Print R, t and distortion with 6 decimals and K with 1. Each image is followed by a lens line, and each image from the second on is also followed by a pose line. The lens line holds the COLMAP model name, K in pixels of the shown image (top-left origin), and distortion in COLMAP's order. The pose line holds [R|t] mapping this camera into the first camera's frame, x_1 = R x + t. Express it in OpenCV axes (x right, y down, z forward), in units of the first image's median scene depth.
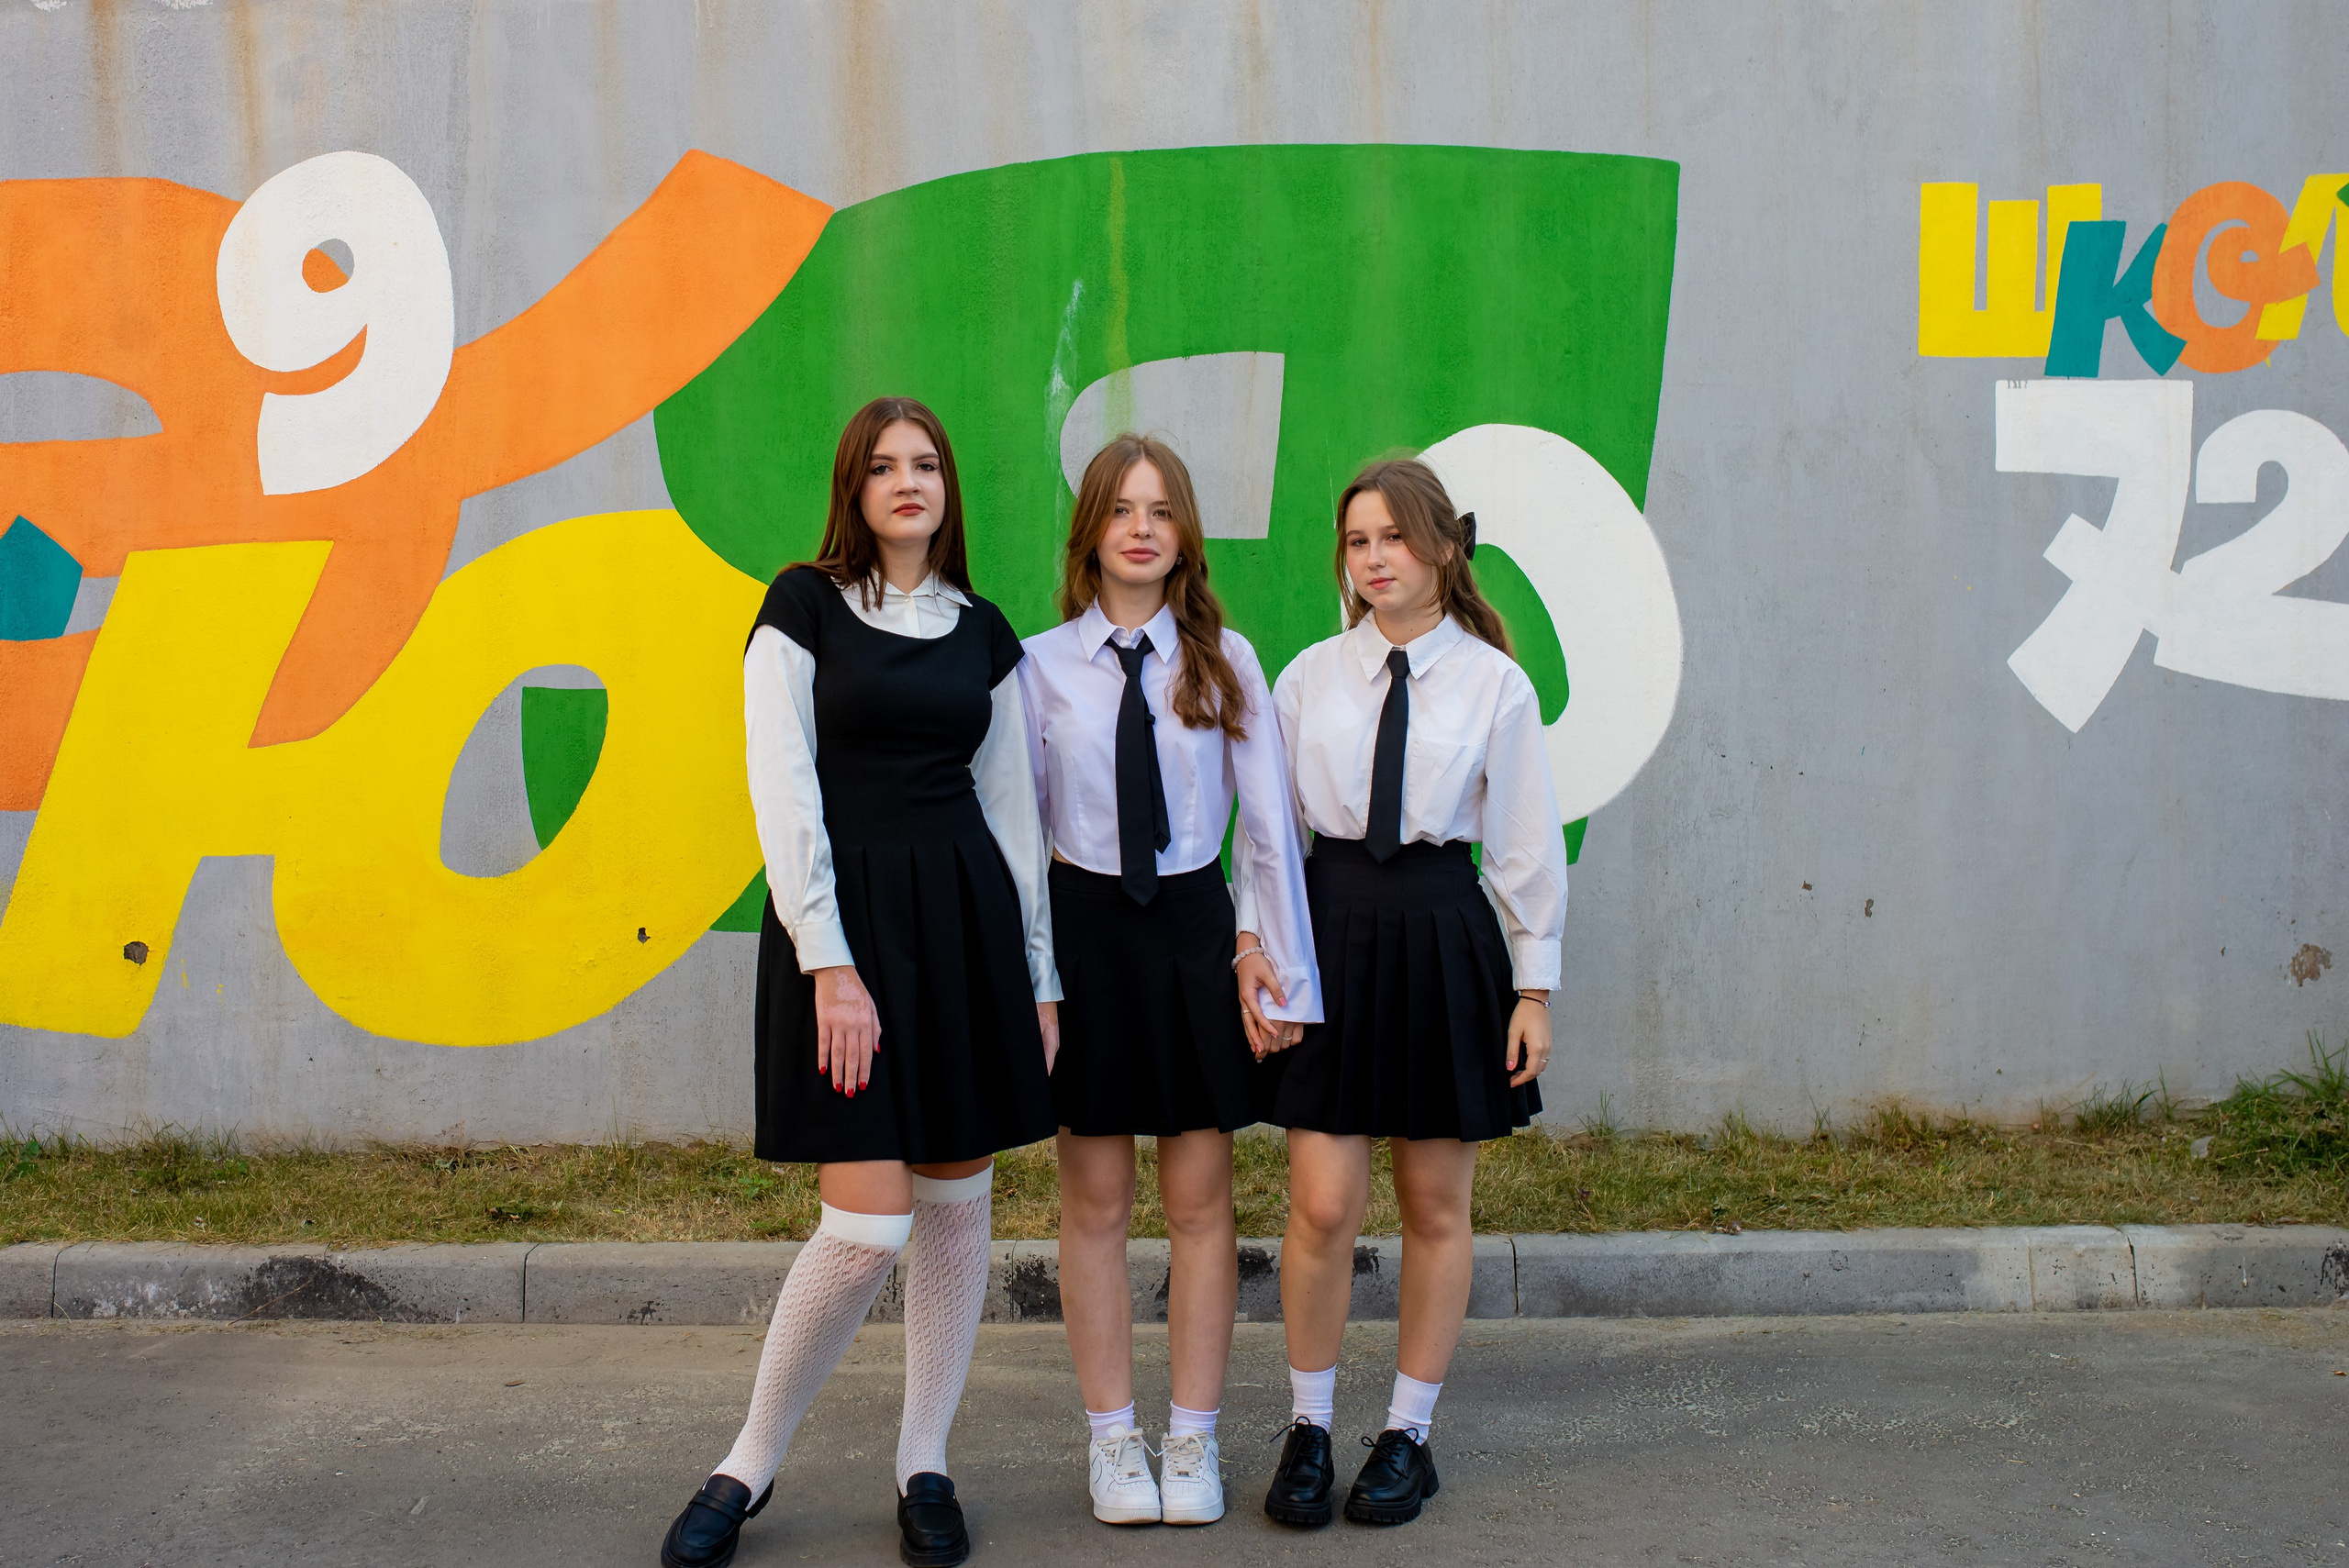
lens RADIAL K [[2396.2, 0, 1206.4], [0, 2396.2, 598.6], [0, 0, 1]] dist [-0.000102, -0.008396]
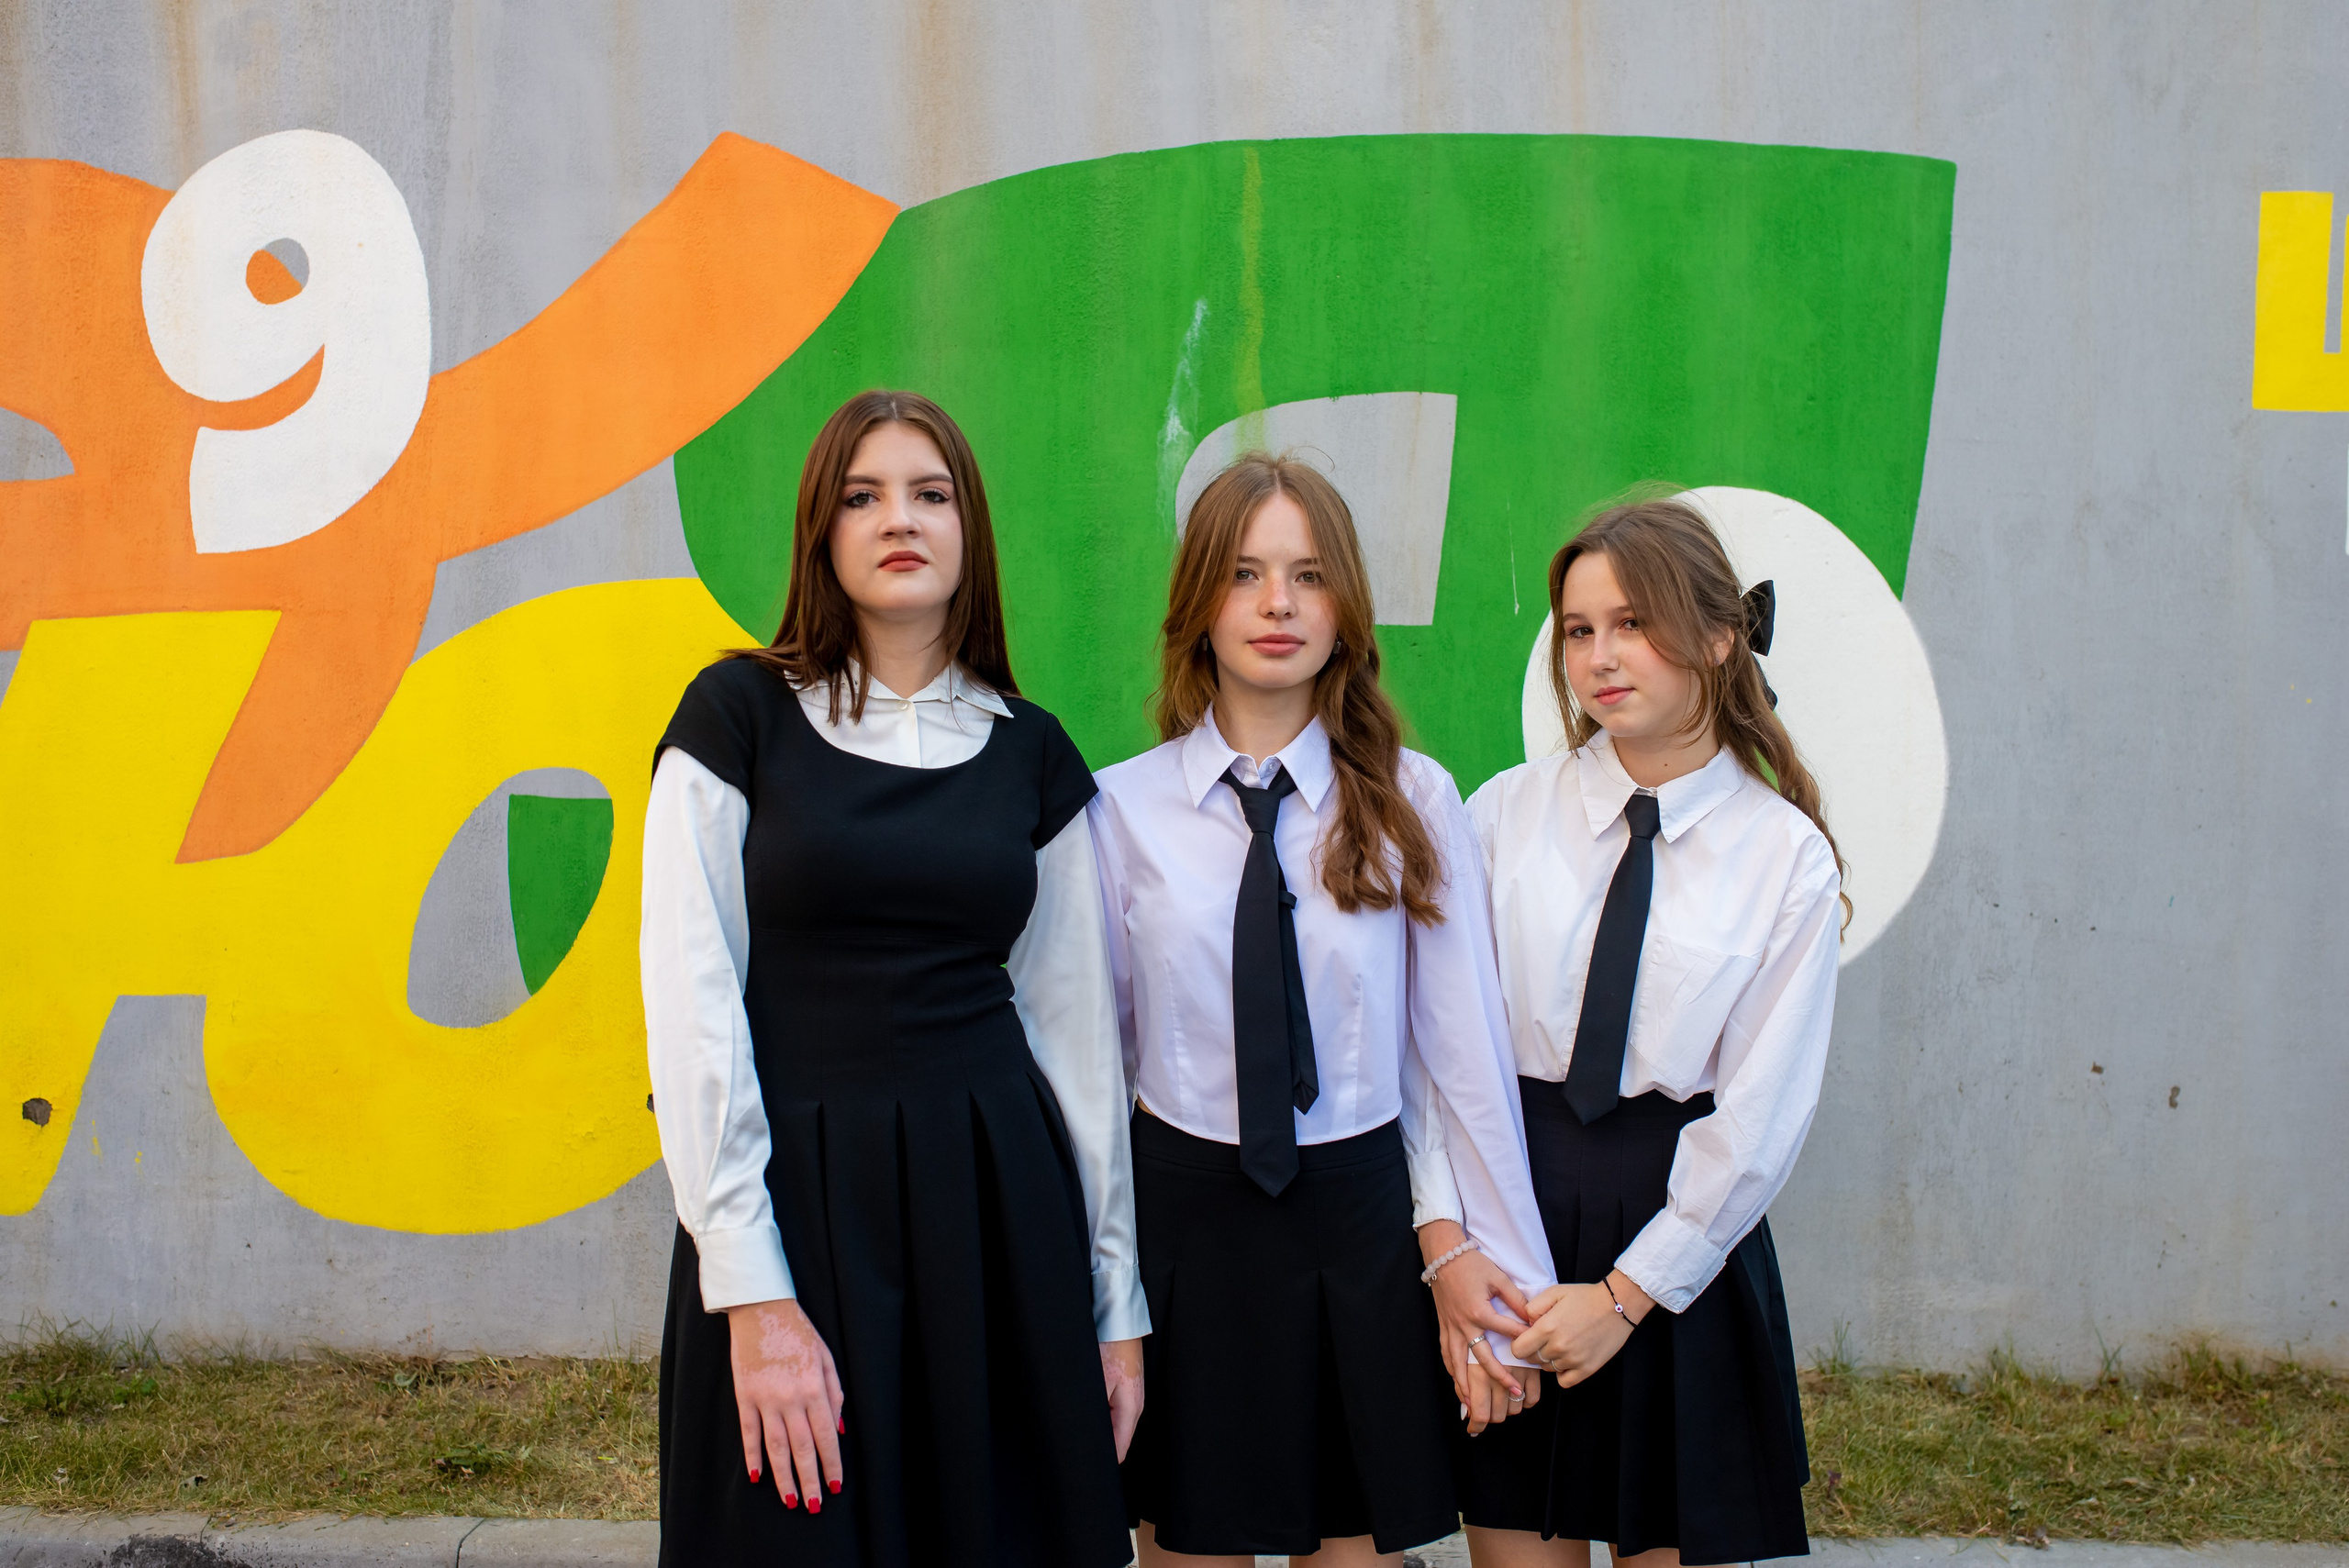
lens RADIAL K [[2396.2, 0, 1206.4], [0, 2396.2, 598.6], [0, 0, 1]] dist [-0.000102, -0.008396]
pose [[0.998399, 0.014287, -0.054733, -0.006558], [-0.016331, 0.999179, -0.037069, -0.003227], [0.054159, 0.037904, 0.997813, 0.204275]]
